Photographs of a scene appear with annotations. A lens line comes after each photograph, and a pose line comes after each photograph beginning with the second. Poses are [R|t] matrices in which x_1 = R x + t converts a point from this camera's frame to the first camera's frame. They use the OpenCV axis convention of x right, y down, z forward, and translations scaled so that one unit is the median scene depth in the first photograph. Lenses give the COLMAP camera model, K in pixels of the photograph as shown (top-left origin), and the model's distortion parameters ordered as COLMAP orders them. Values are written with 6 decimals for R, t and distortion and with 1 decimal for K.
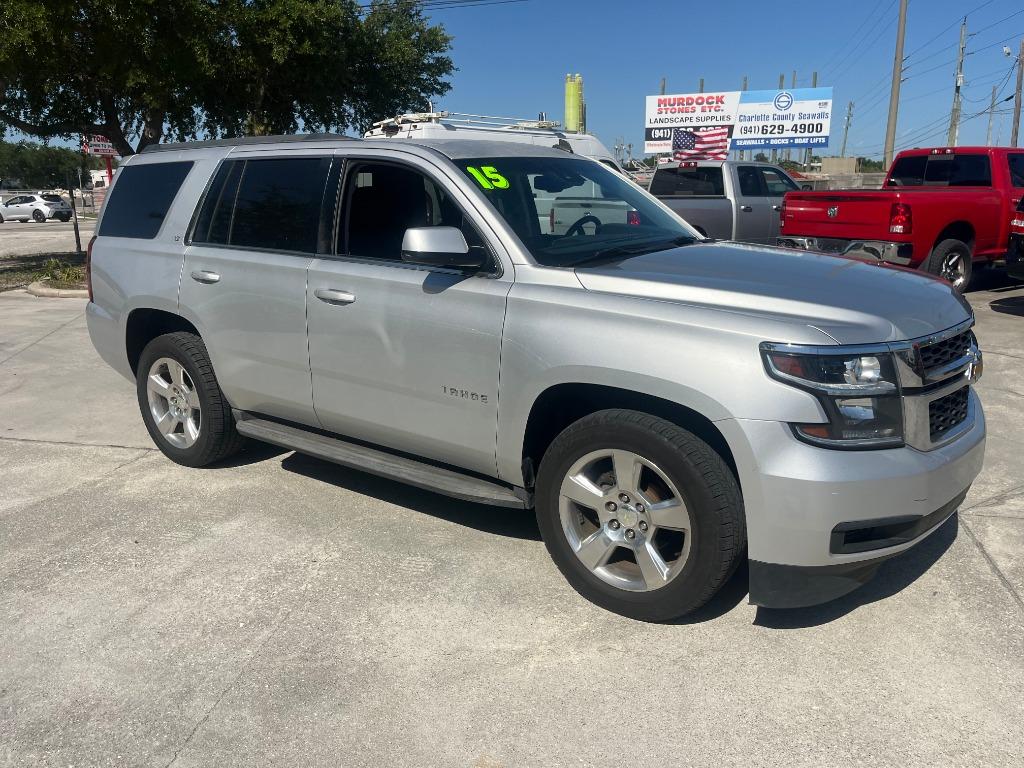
lens RADIAL K [[790.7, 0, 517.7], [0, 790.7, 382.9], [0, 0, 1]] dist [0.029918, -0.001064]
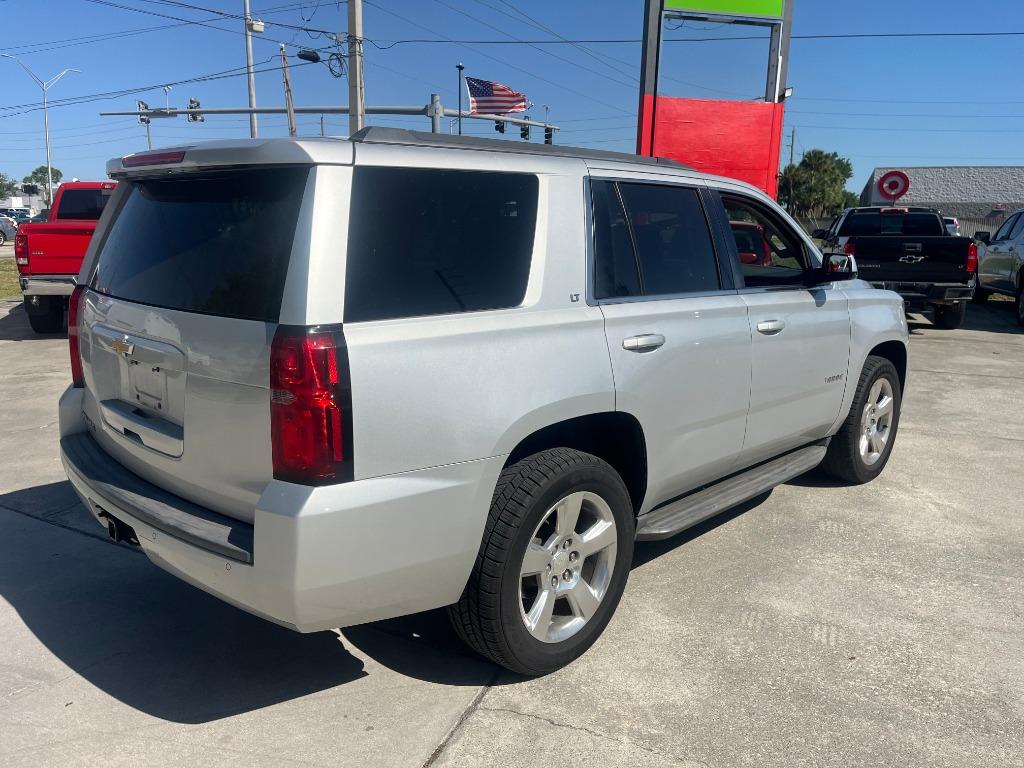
lens RADIAL K [[780.1, 0, 517.3], [0, 780.1, 386.2], [0, 0, 1]] dist [0.014326, -0.004648]
pose [[0.132467, -0.195794, 0.971657, -1.347112], [0.222998, 0.961051, 0.163255, -0.293102], [-0.965777, 0.195051, 0.170969, 1.237910]]
